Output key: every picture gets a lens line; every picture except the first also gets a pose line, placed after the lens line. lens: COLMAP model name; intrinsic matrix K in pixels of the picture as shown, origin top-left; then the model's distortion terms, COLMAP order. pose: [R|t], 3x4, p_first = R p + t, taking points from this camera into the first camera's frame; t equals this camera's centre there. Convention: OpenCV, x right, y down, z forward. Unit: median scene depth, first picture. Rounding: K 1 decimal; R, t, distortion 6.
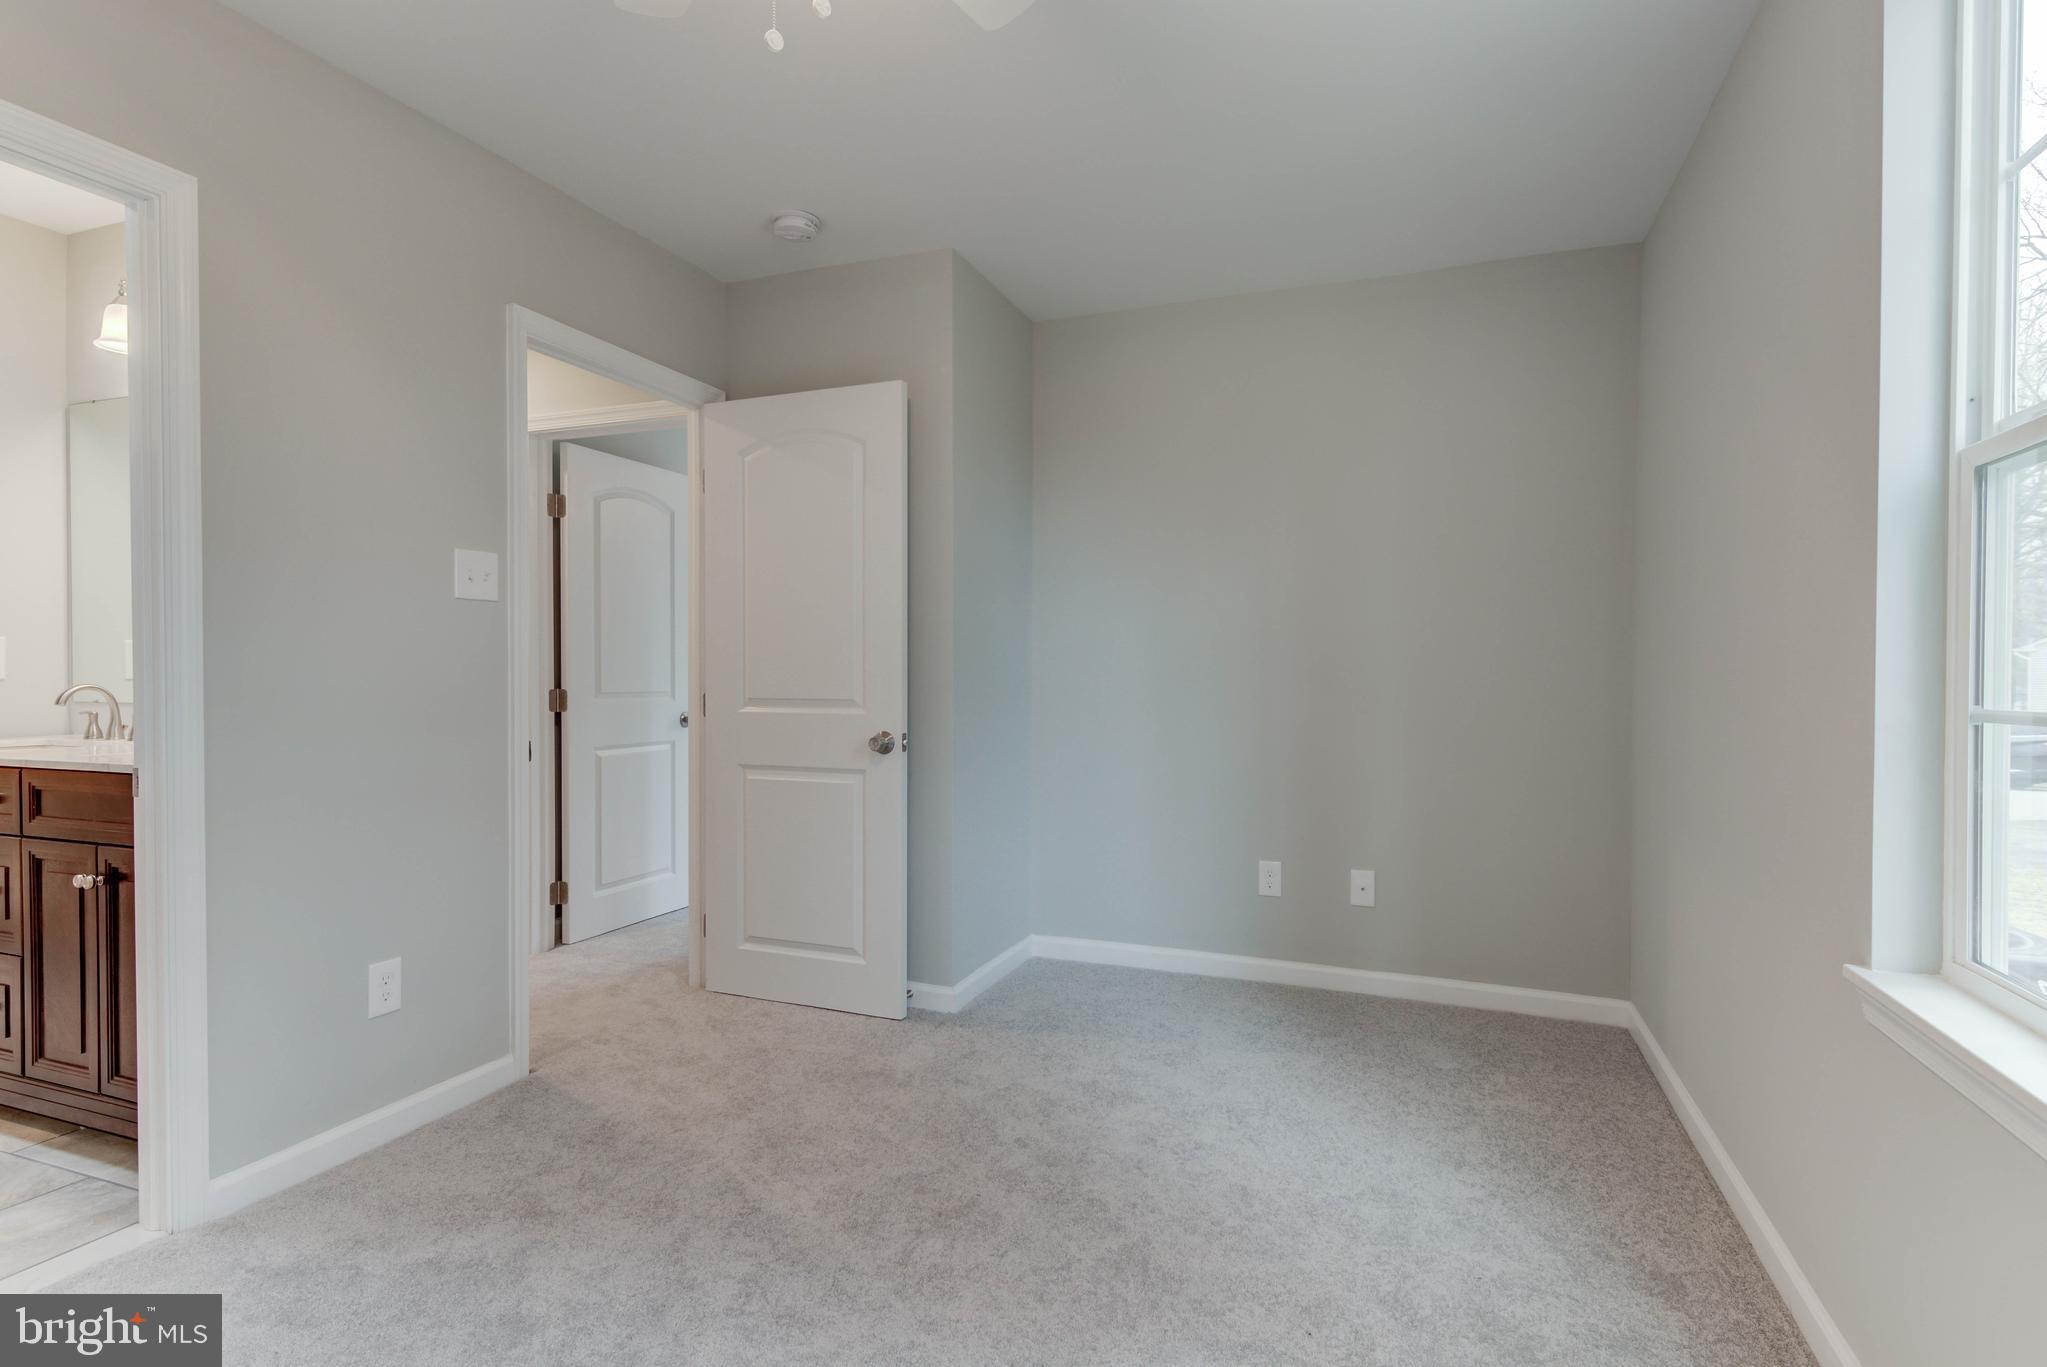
lens RADIAL K [[1025.5, 0, 1030.1], [0, 1025.5, 692.1], [0, 0, 1]] dist [0.022486, -0.009521]
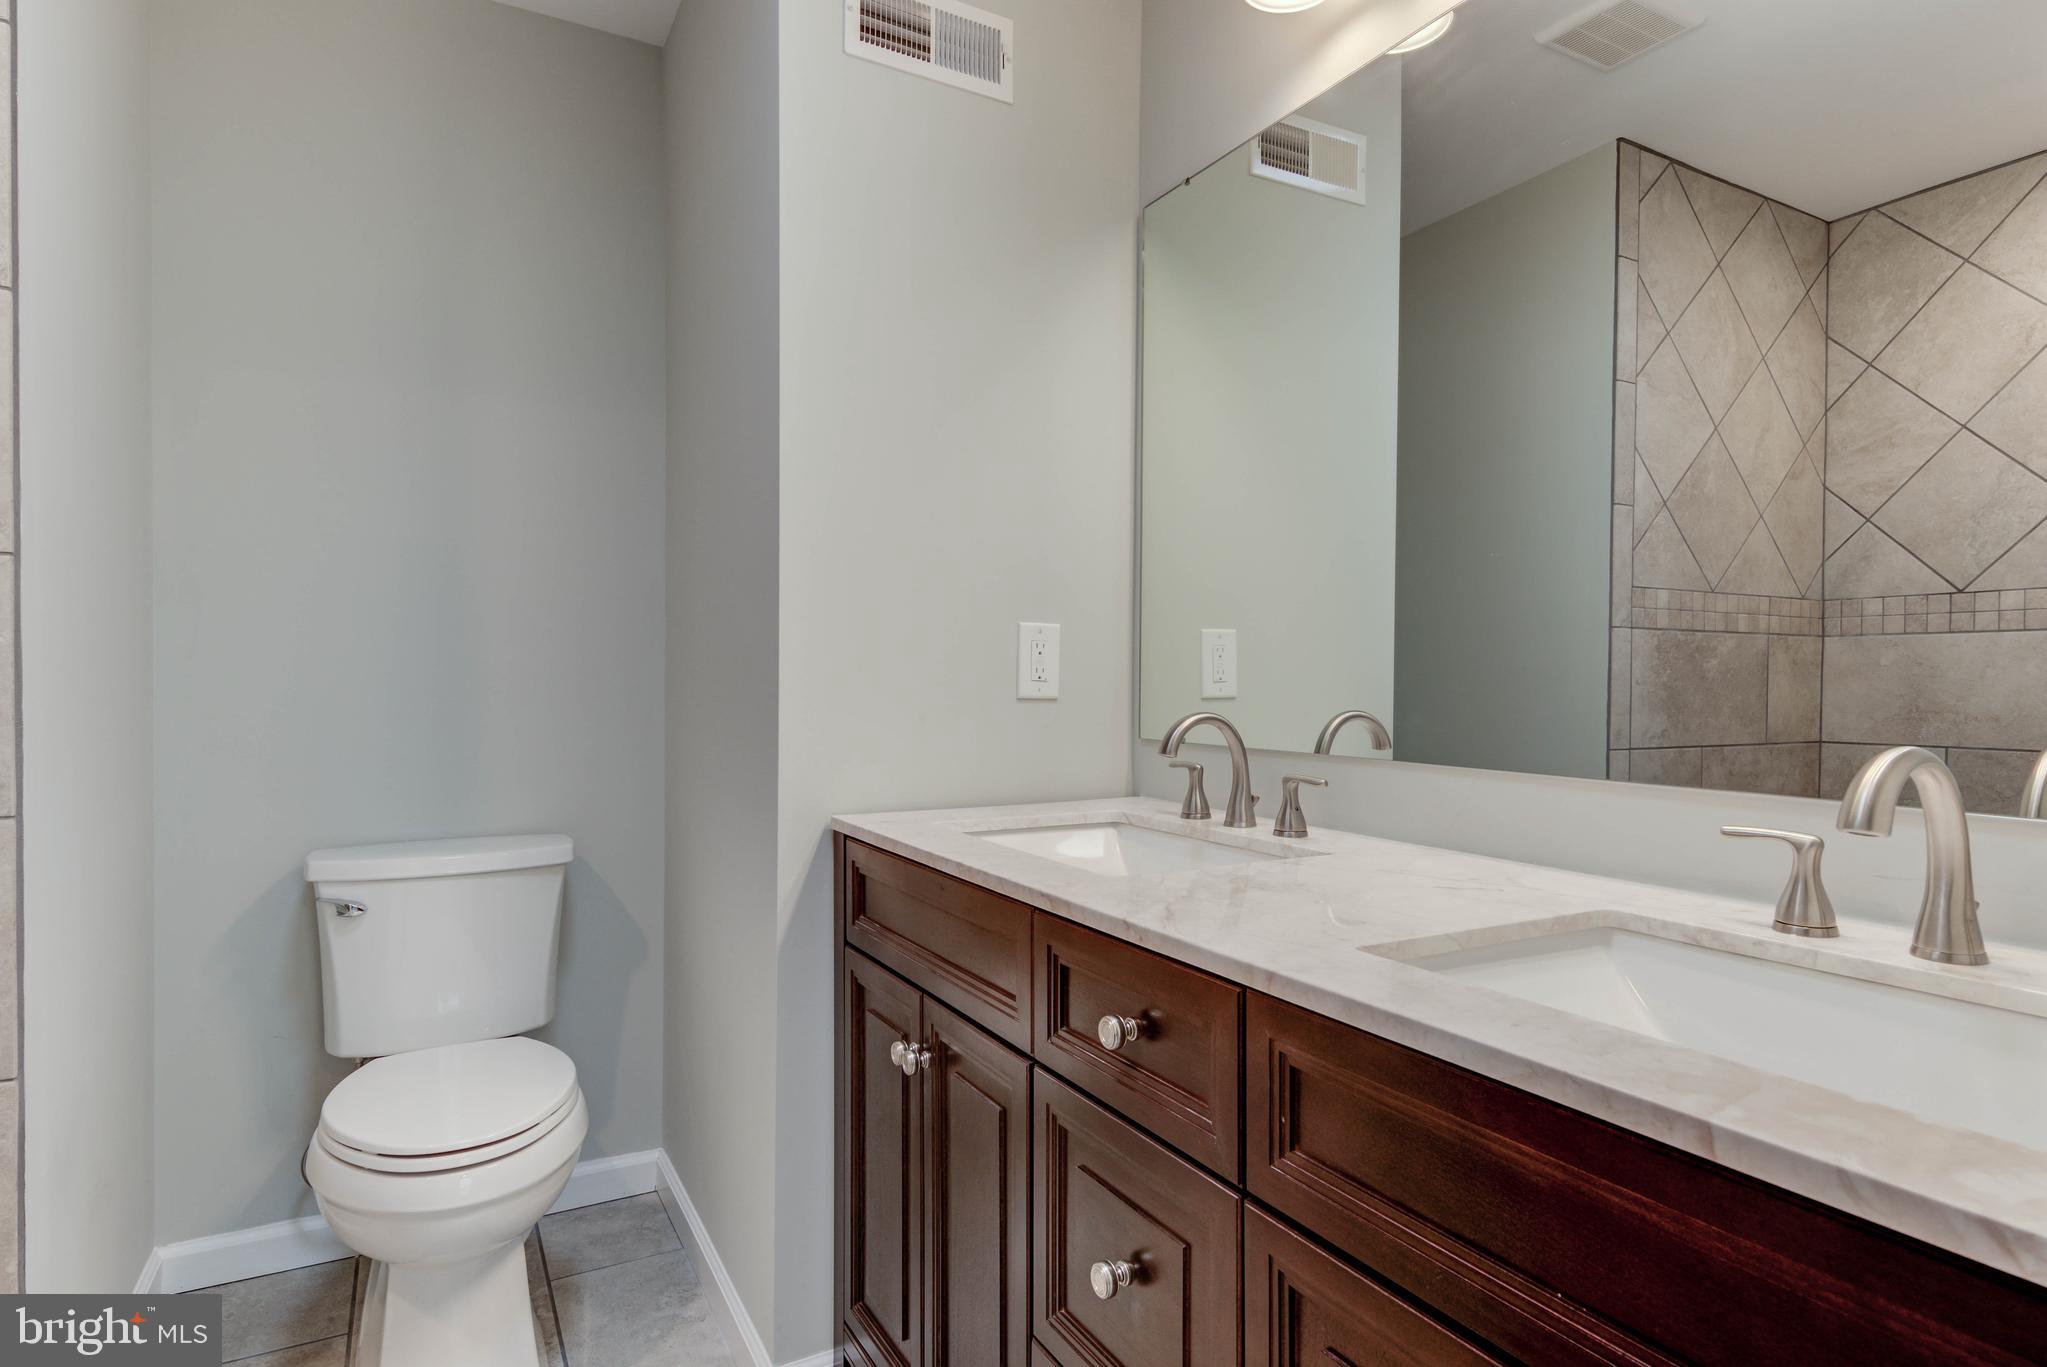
lens RADIAL K [[1097.5, 0, 1023.9], [0, 1097.5, 687.8], [0, 0, 1]] dist [0.018254, -0.001214]
pose [[0.769261, 0.007215, -0.638894, -0.632609], [-0.012065, 0.999922, -0.003235, -0.015706], [0.638821, 0.010197, 0.769288, 0.540022]]
